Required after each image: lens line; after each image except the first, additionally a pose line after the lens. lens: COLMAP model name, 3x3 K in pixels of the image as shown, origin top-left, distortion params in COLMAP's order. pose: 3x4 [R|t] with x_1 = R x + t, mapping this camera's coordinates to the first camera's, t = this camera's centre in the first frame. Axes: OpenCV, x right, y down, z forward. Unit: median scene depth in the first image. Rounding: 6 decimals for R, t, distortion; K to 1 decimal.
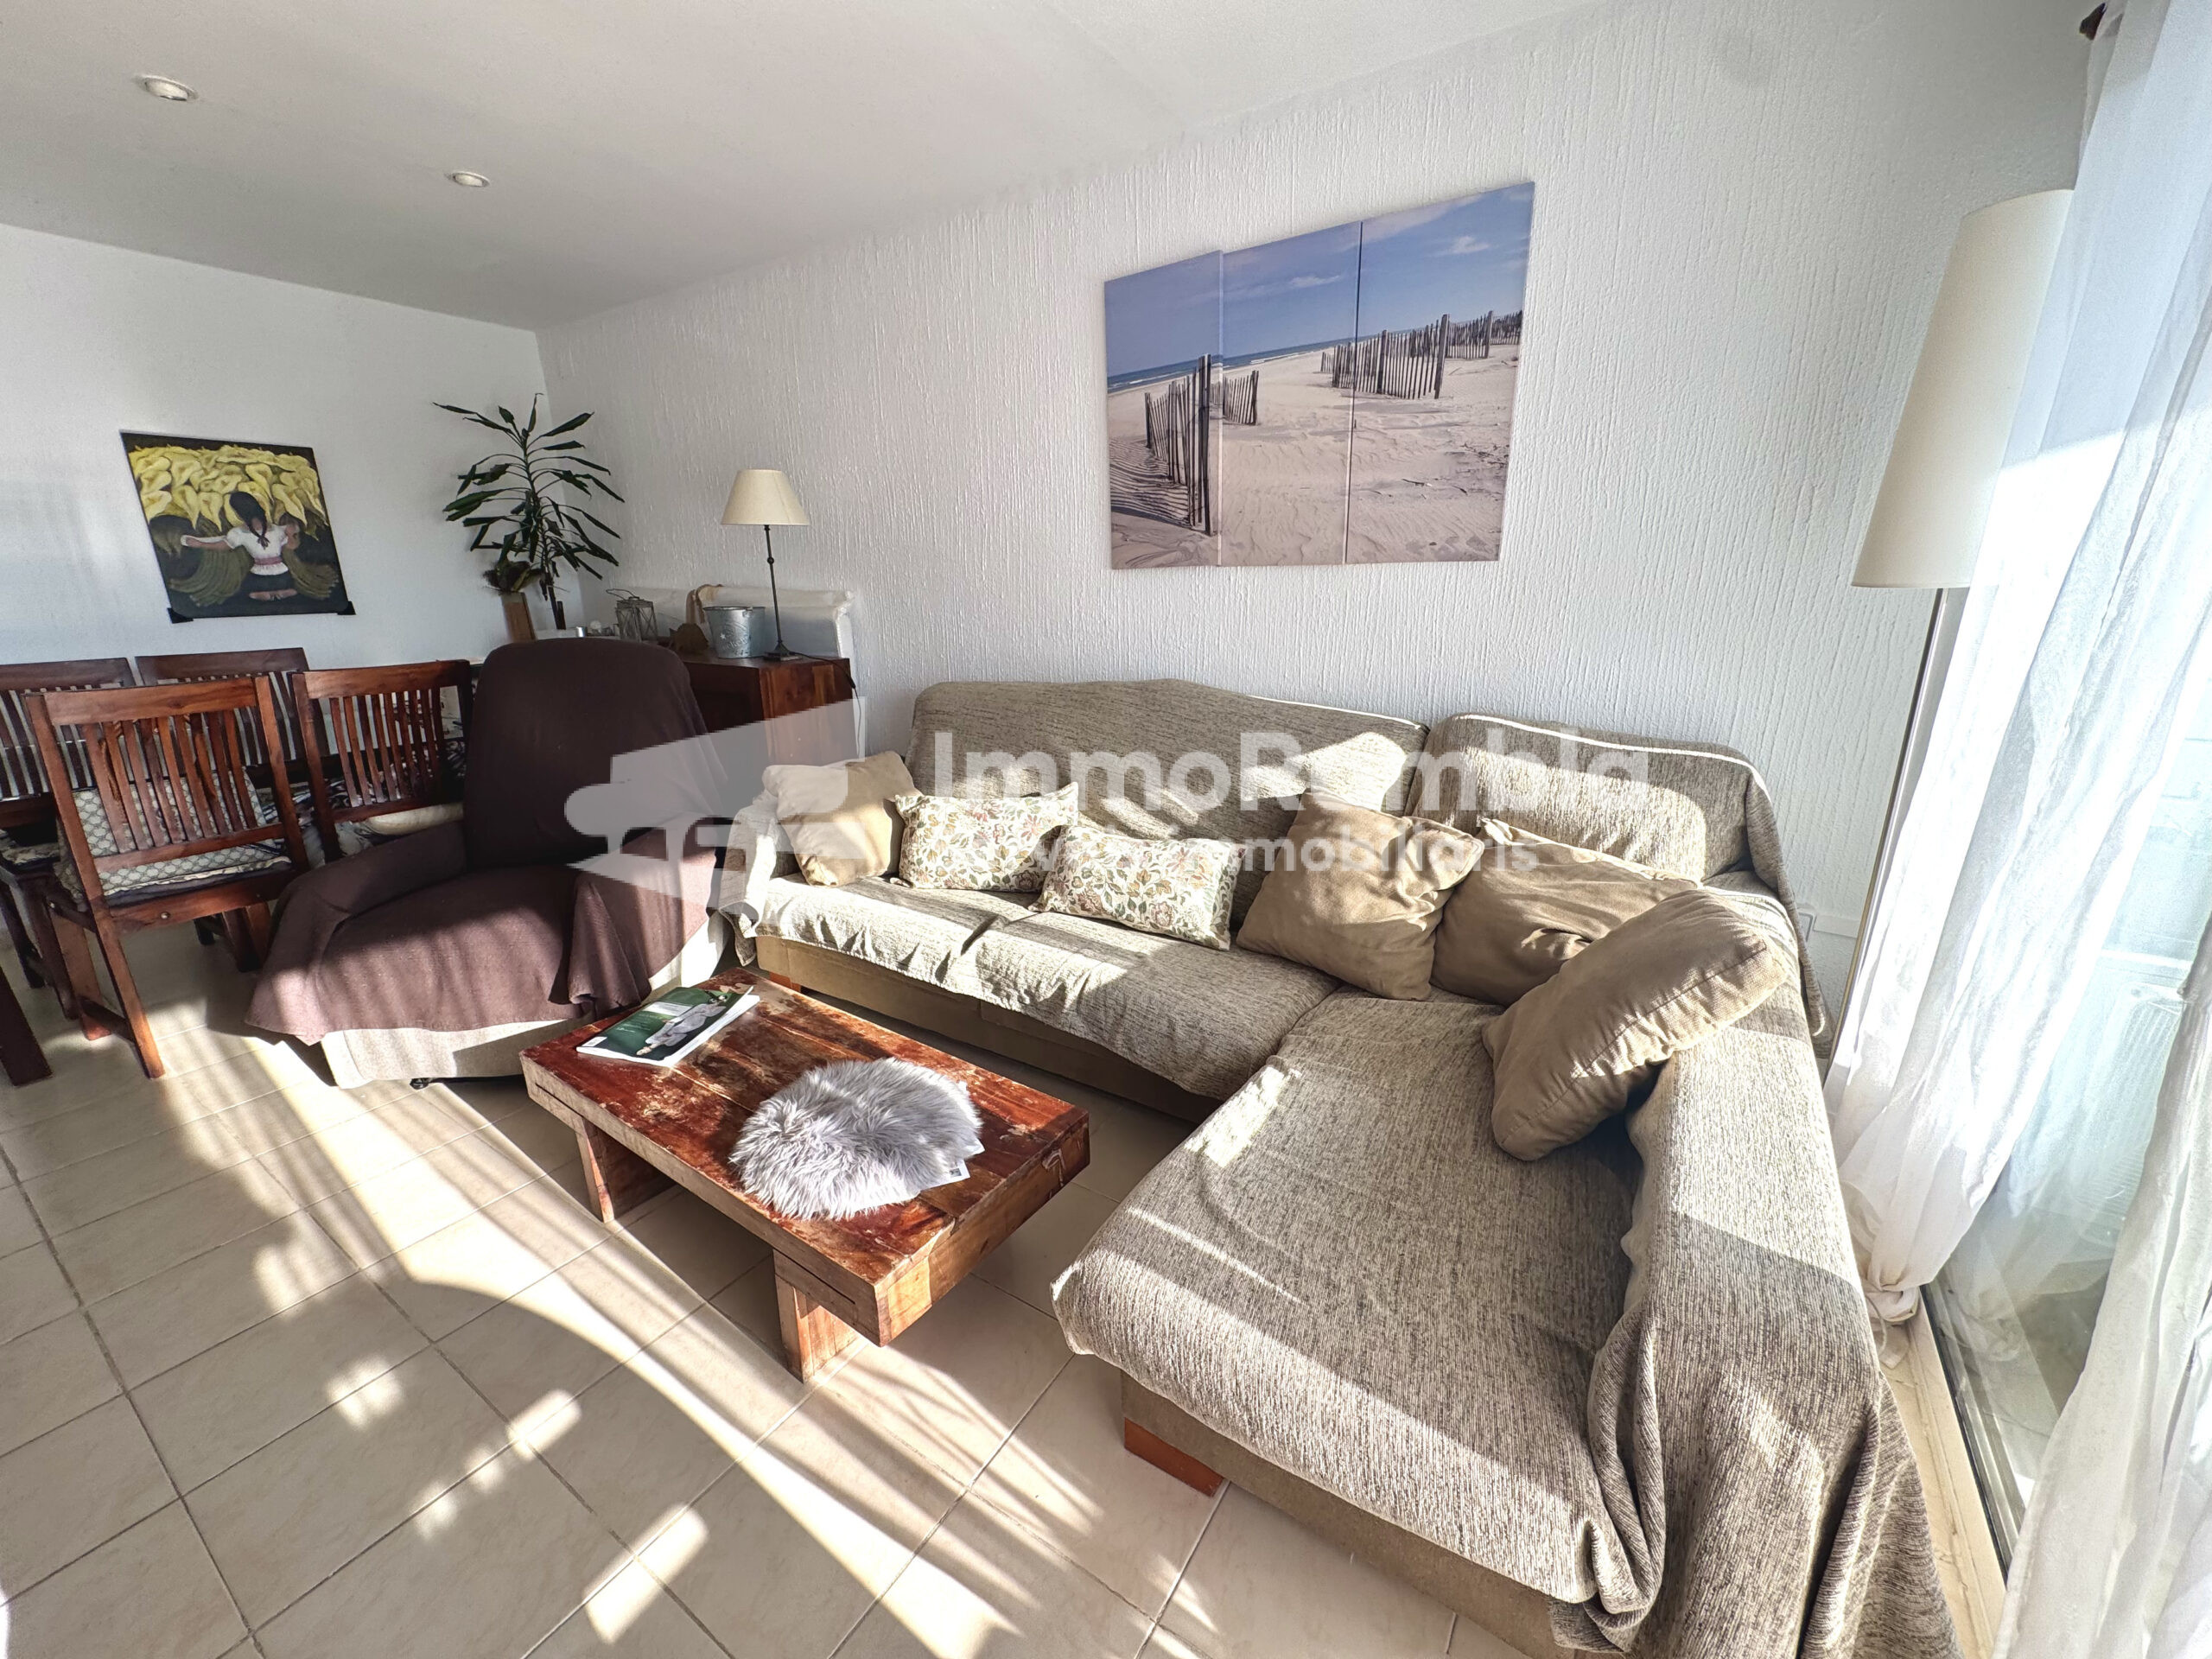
lens RADIAL K [[886.4, 0, 1106.0], [0, 886.4, 829.5], [0, 0, 1]] dist [-0.002533, 0.000178]
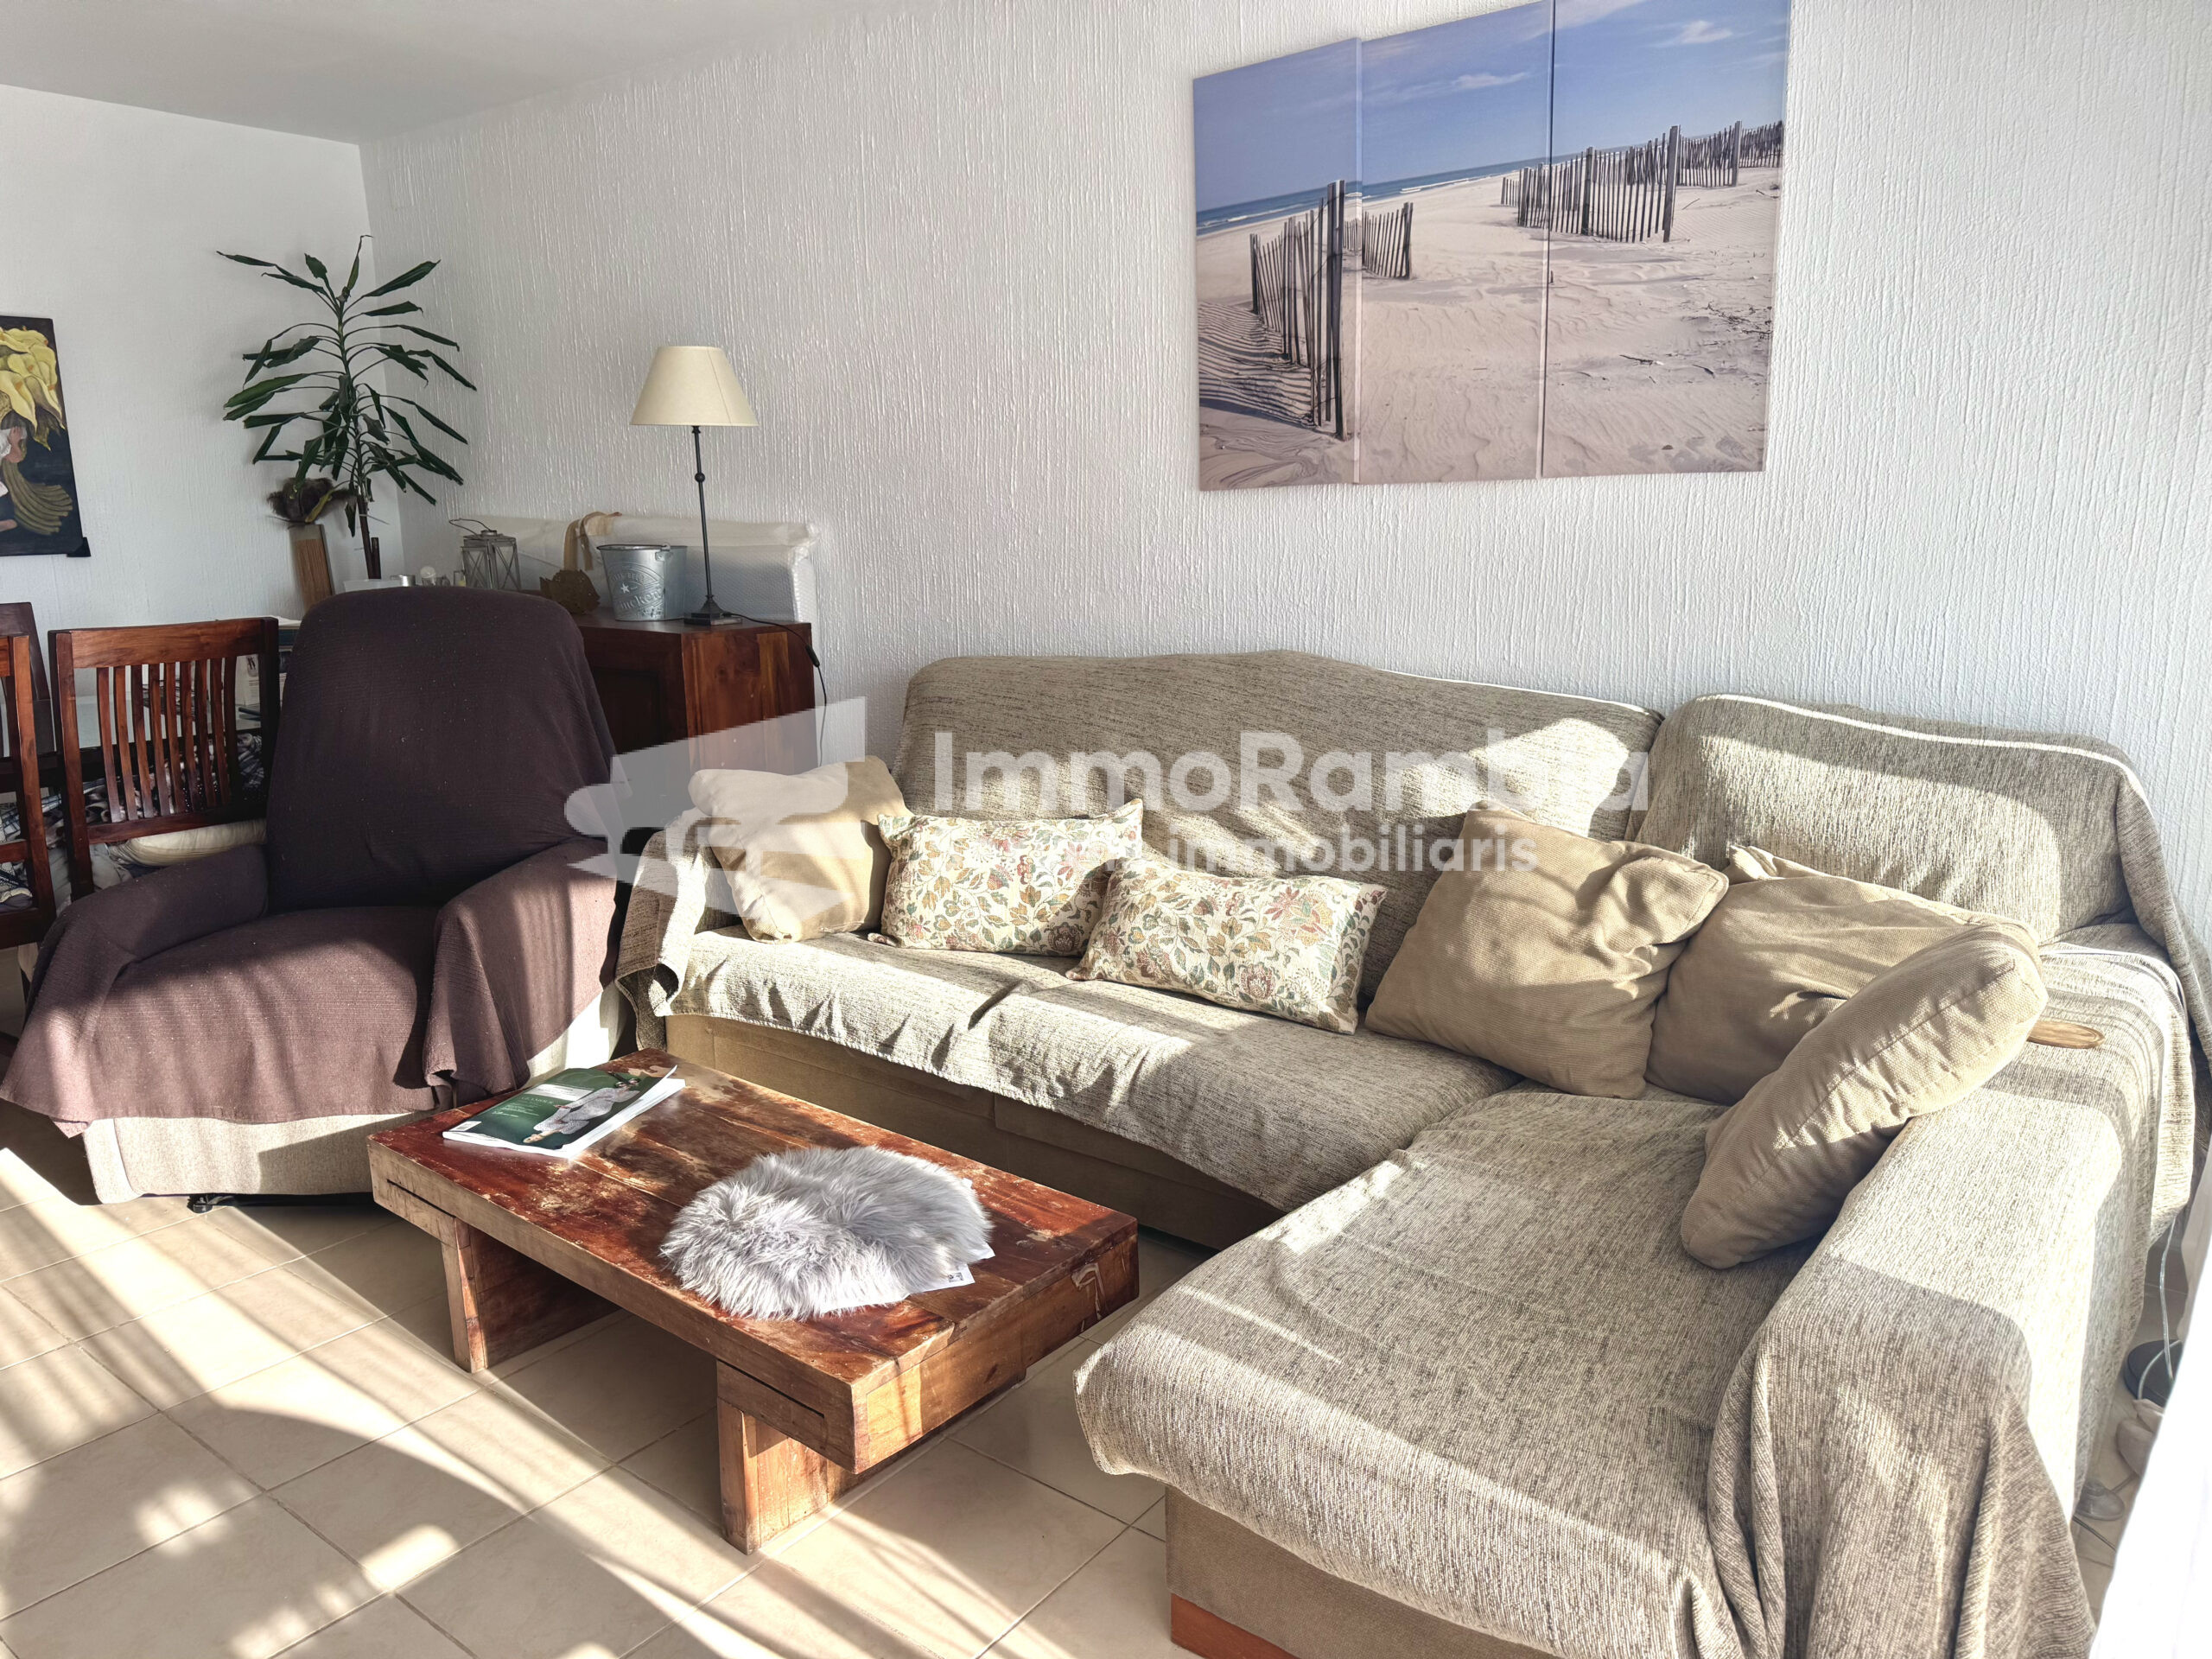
lens RADIAL K [[1594.4, 0, 1106.0], [0, 1594.4, 829.5], [0, 0, 1]] dist [0.125141, -0.217663]
pose [[0.997126, 0.010957, -0.074958, 0.037876], [-0.016689, 0.996947, -0.076273, 0.075495], [0.073894, 0.077305, 0.994265, -0.258435]]
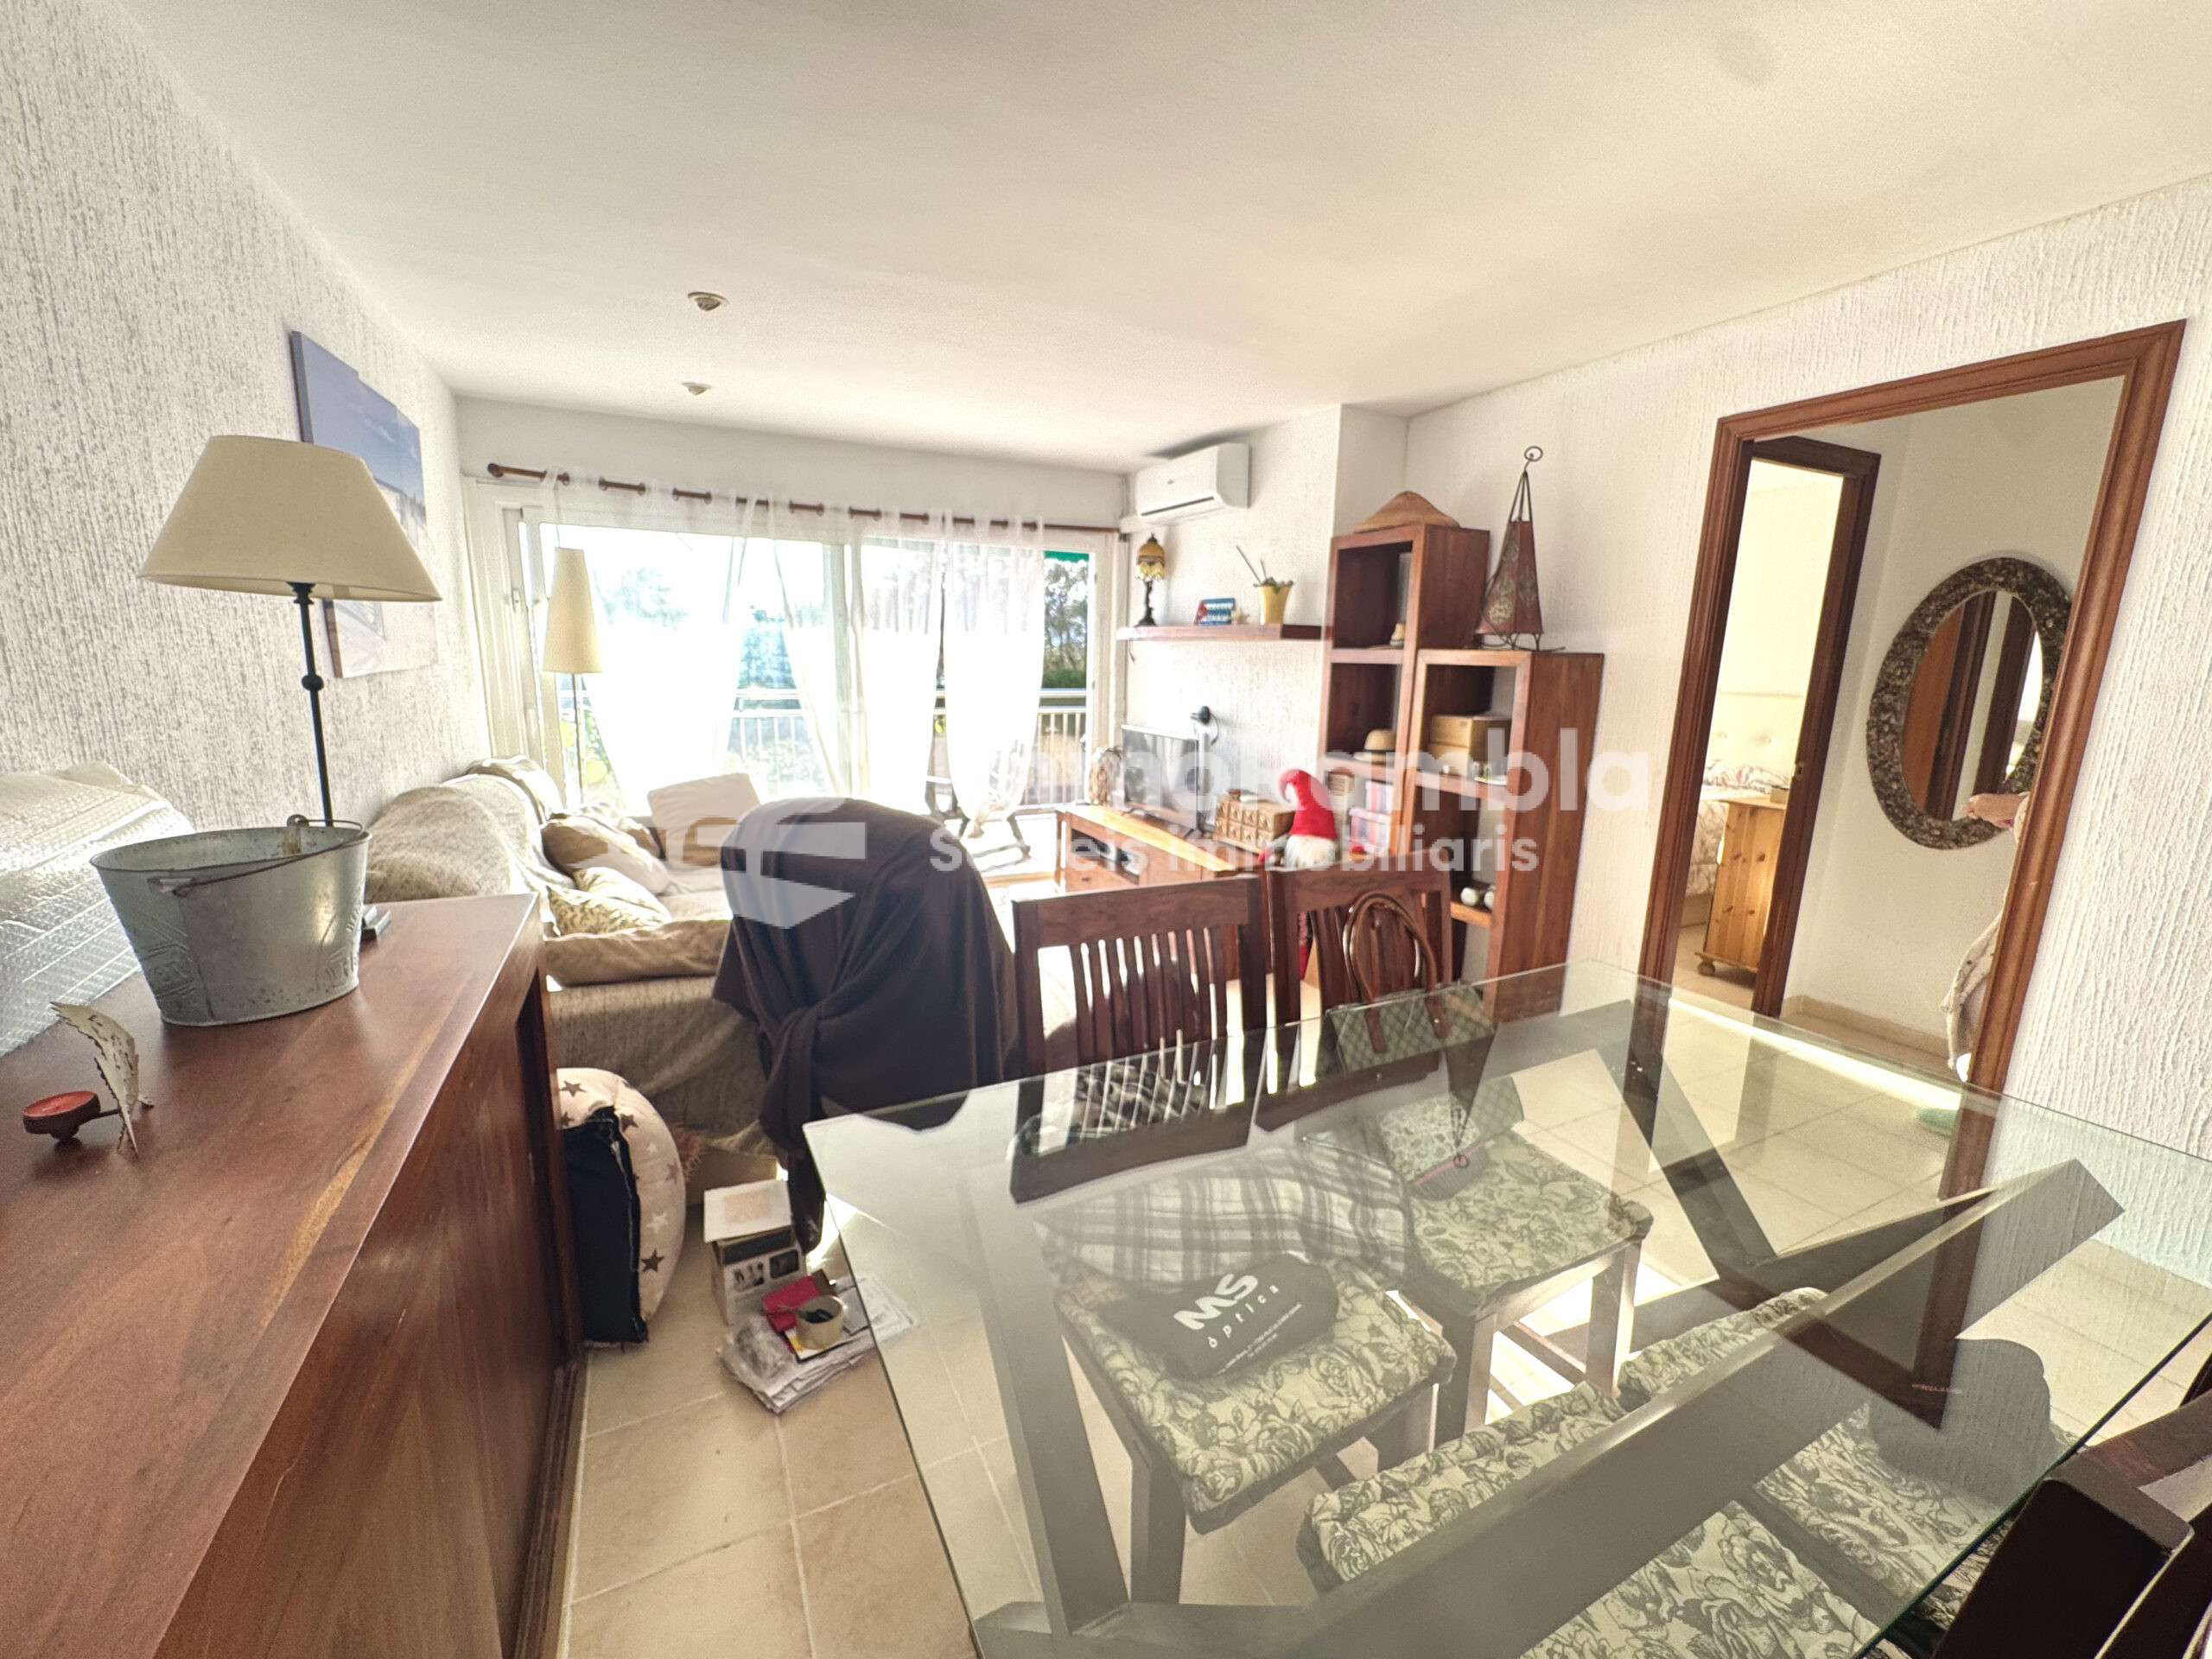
lens RADIAL K [[886.4, 0, 1106.0], [0, 886.4, 829.5], [0, 0, 1]] dist [-0.002533, 0.000178]
pose [[-0.861446, -0.114520, 0.494769, -1.310330], [0.122839, 0.898327, 0.421804, -0.551791], [-0.492769, 0.424139, -0.759793, 1.730068]]
